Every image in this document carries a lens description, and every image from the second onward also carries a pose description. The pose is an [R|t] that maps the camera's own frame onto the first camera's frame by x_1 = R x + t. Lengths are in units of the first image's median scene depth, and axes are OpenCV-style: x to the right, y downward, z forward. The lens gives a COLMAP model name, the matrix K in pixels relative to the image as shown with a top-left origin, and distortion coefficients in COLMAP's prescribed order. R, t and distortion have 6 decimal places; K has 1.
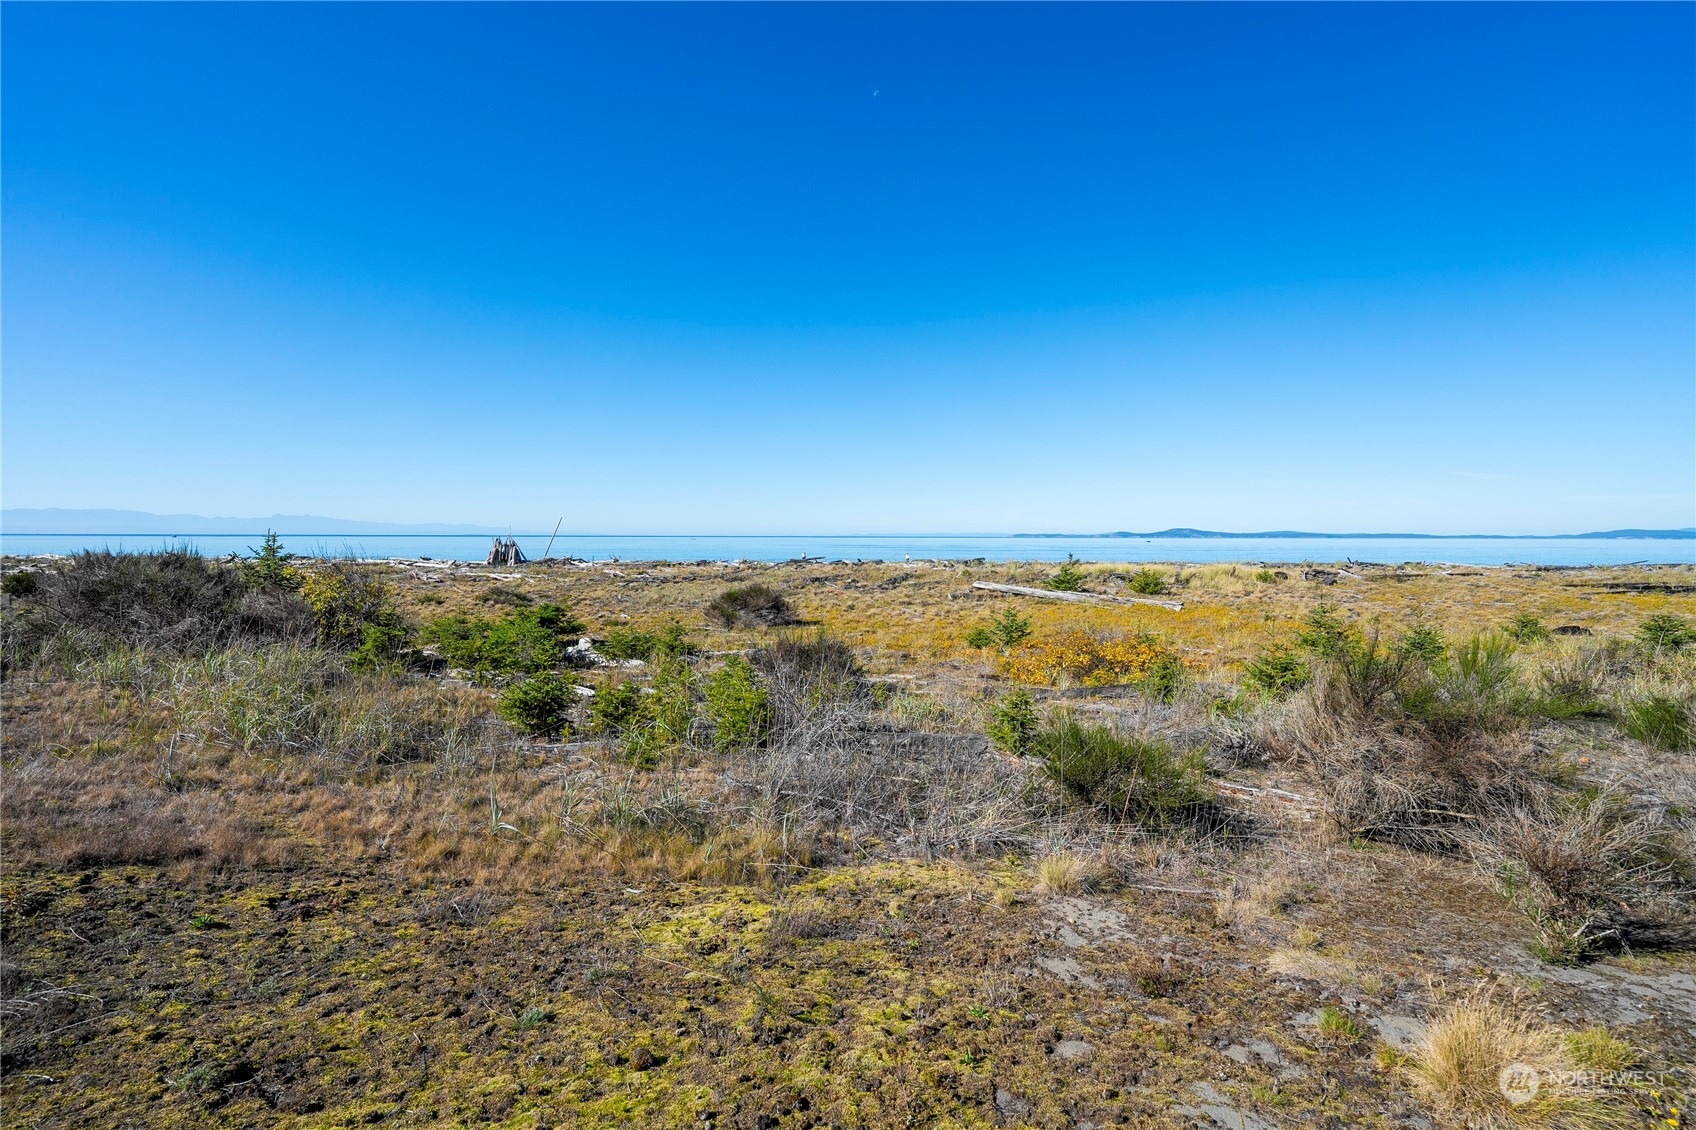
lens RADIAL K [[679.7, 0, 842.1], [0, 679.7, 552.2], [0, 0, 1]] dist [-0.014681, -0.001484]
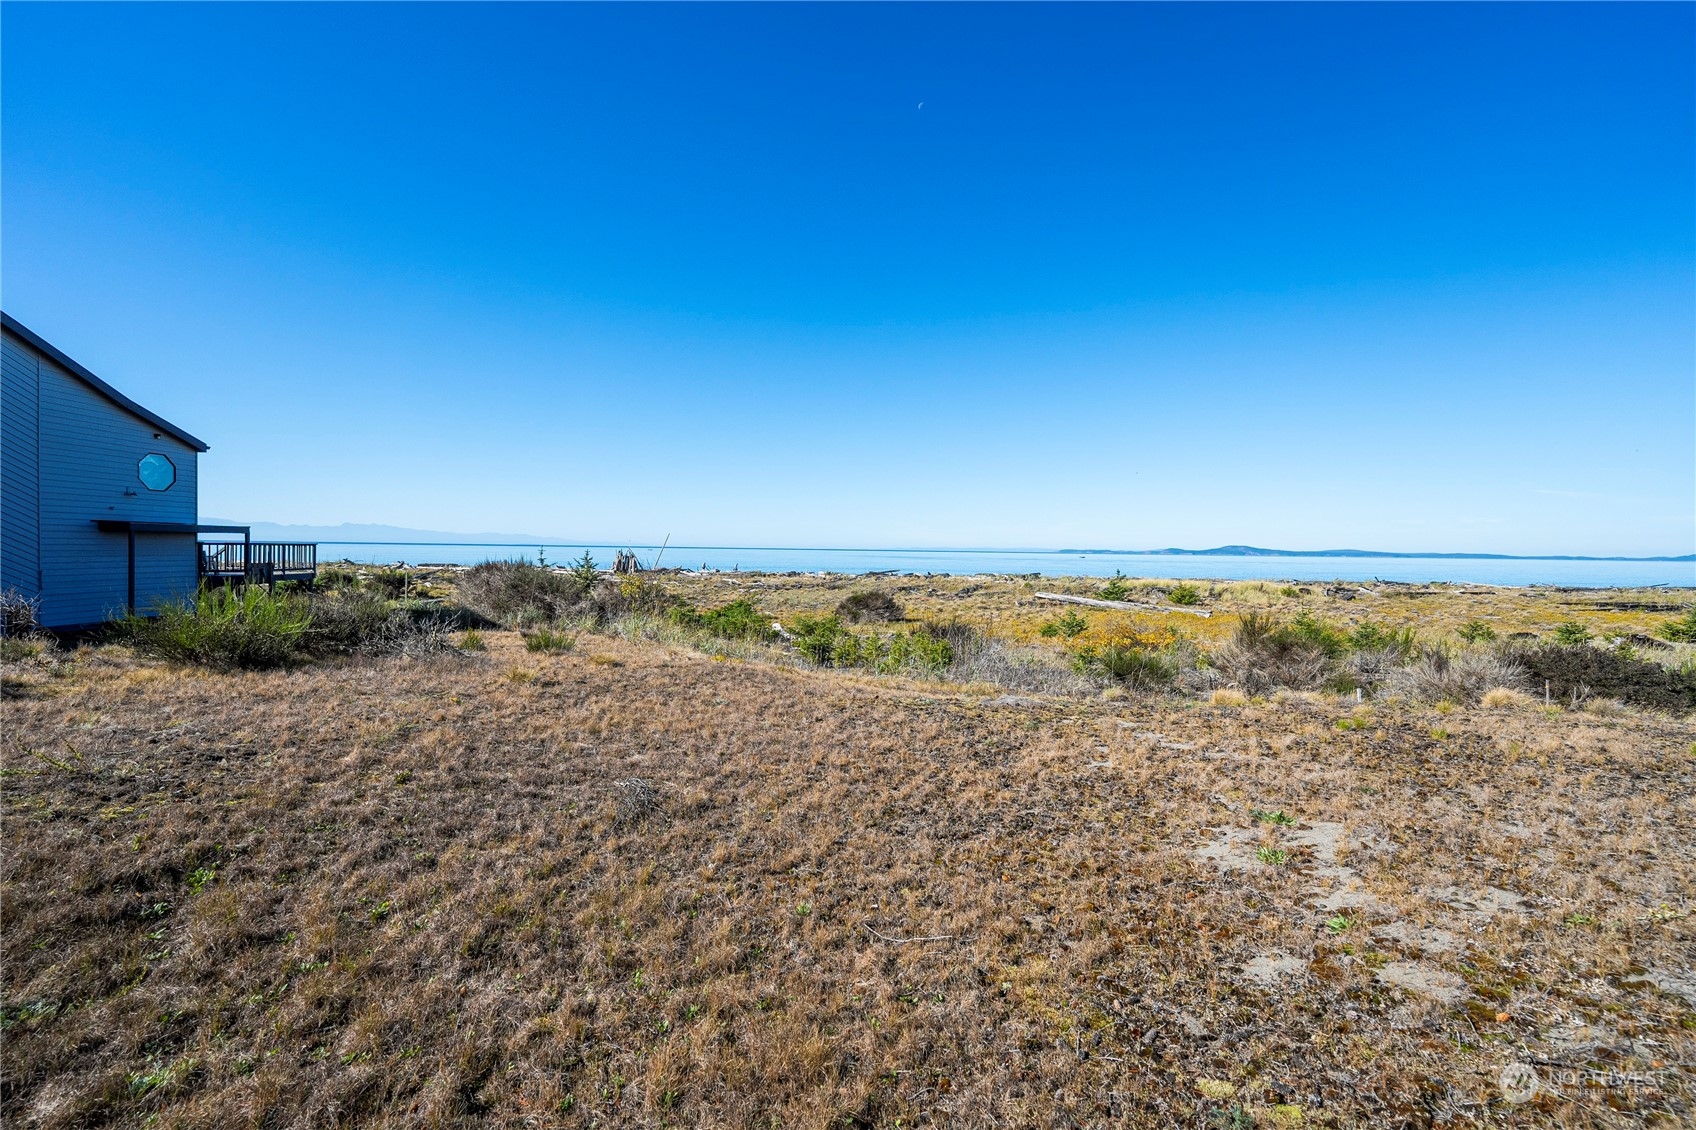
lens RADIAL K [[679.7, 0, 840.8], [0, 679.7, 563.5], [0, 0, 1]] dist [-0.014681, -0.001484]
pose [[0.997833, 0.012704, -0.064565, -0.071849], [-0.012881, 0.999914, -0.002336, -0.000072], [0.064530, 0.003162, 0.997911, -0.215809]]
